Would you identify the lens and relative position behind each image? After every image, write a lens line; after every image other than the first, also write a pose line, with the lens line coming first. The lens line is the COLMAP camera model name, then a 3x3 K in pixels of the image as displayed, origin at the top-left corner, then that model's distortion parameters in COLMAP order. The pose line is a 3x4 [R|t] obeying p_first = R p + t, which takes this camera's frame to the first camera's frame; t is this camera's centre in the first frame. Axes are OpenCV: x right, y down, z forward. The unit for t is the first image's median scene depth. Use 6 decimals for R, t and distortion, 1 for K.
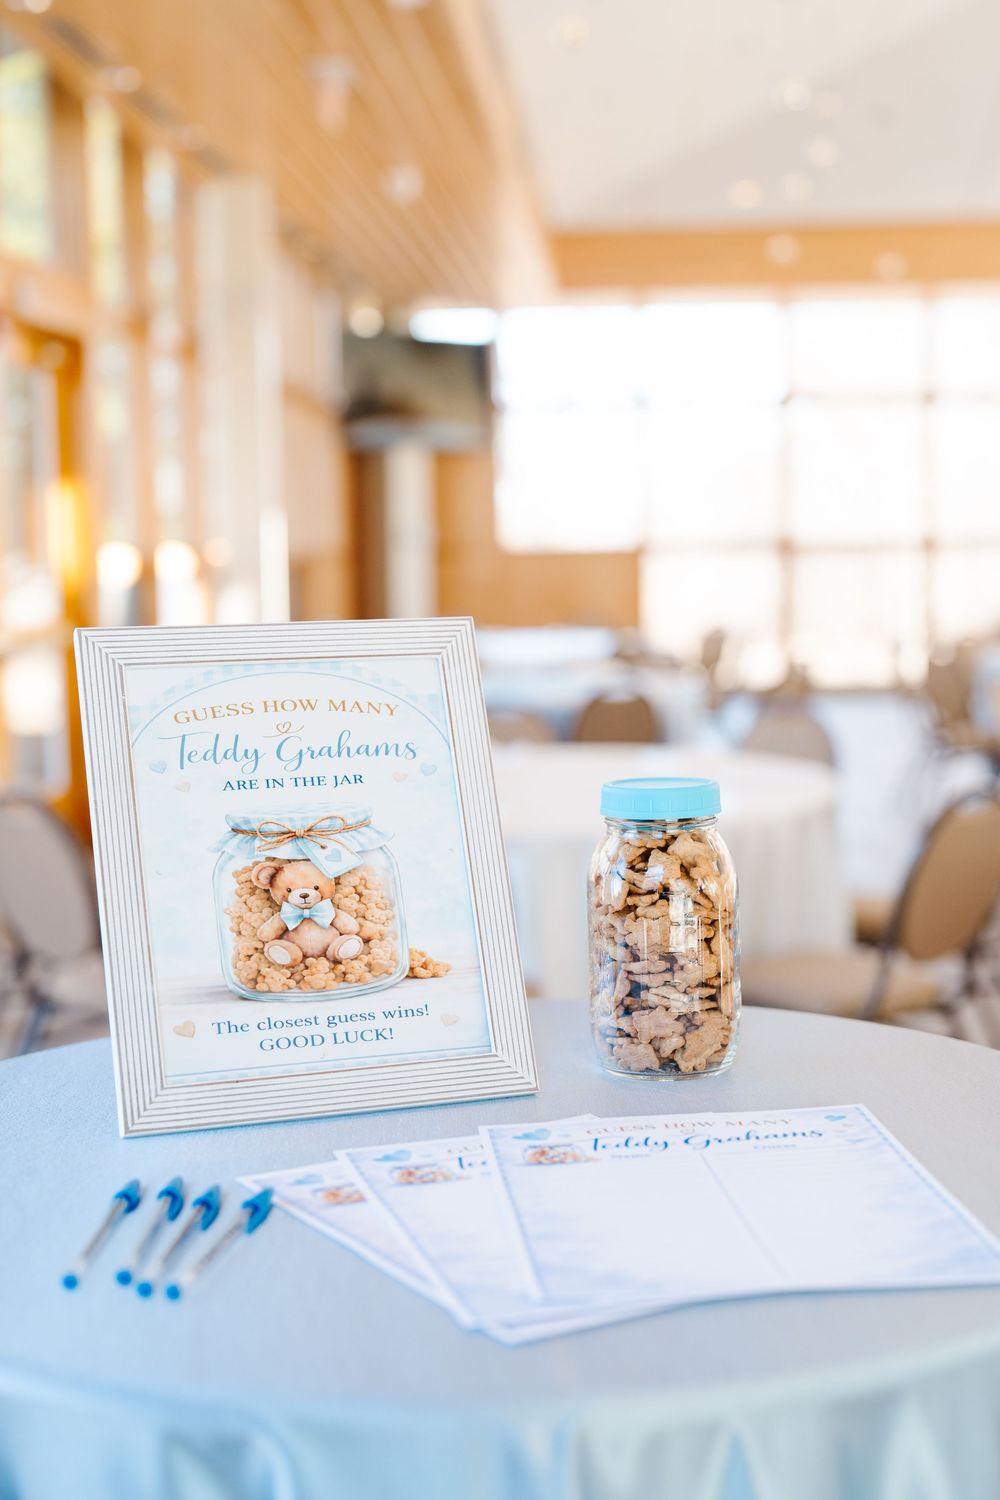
lens RADIAL K [[2231.8, 0, 500.0], [0, 2231.8, 750.0], [0, 0, 1]] dist [0.009558, 0.196492]
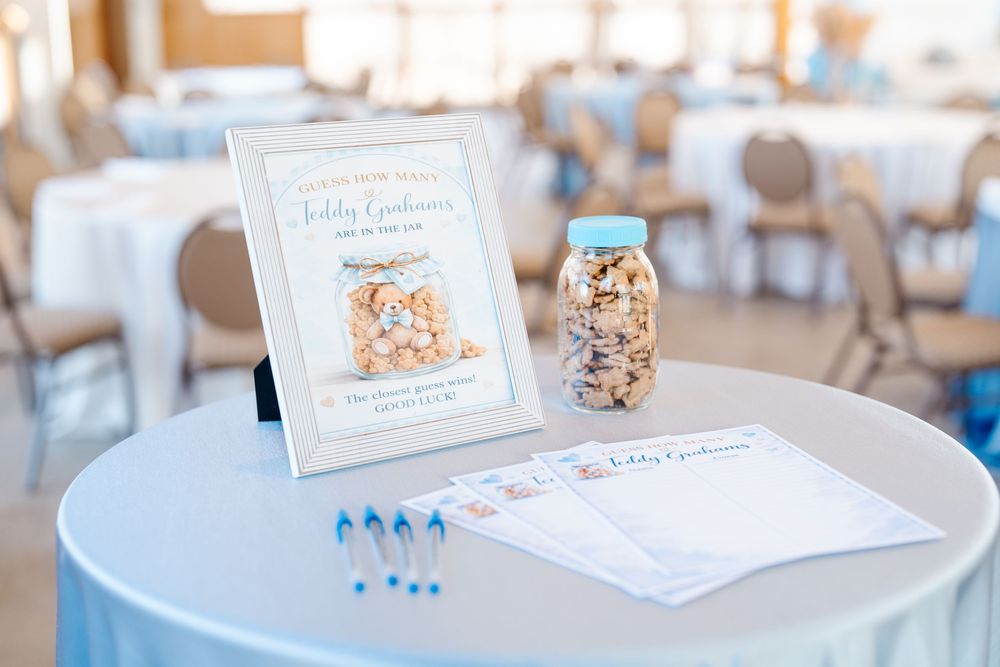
lens RADIAL K [[1487.9, 0, 500.0], [0, 1487.9, 333.5], [0, 0, 1]] dist [0.009558, 0.196492]
pose [[0.972142, -0.048610, 0.229297, -0.245739], [0.017688, 0.990684, 0.135028, -0.049898], [-0.233725, -0.127210, 0.963945, 0.024545]]
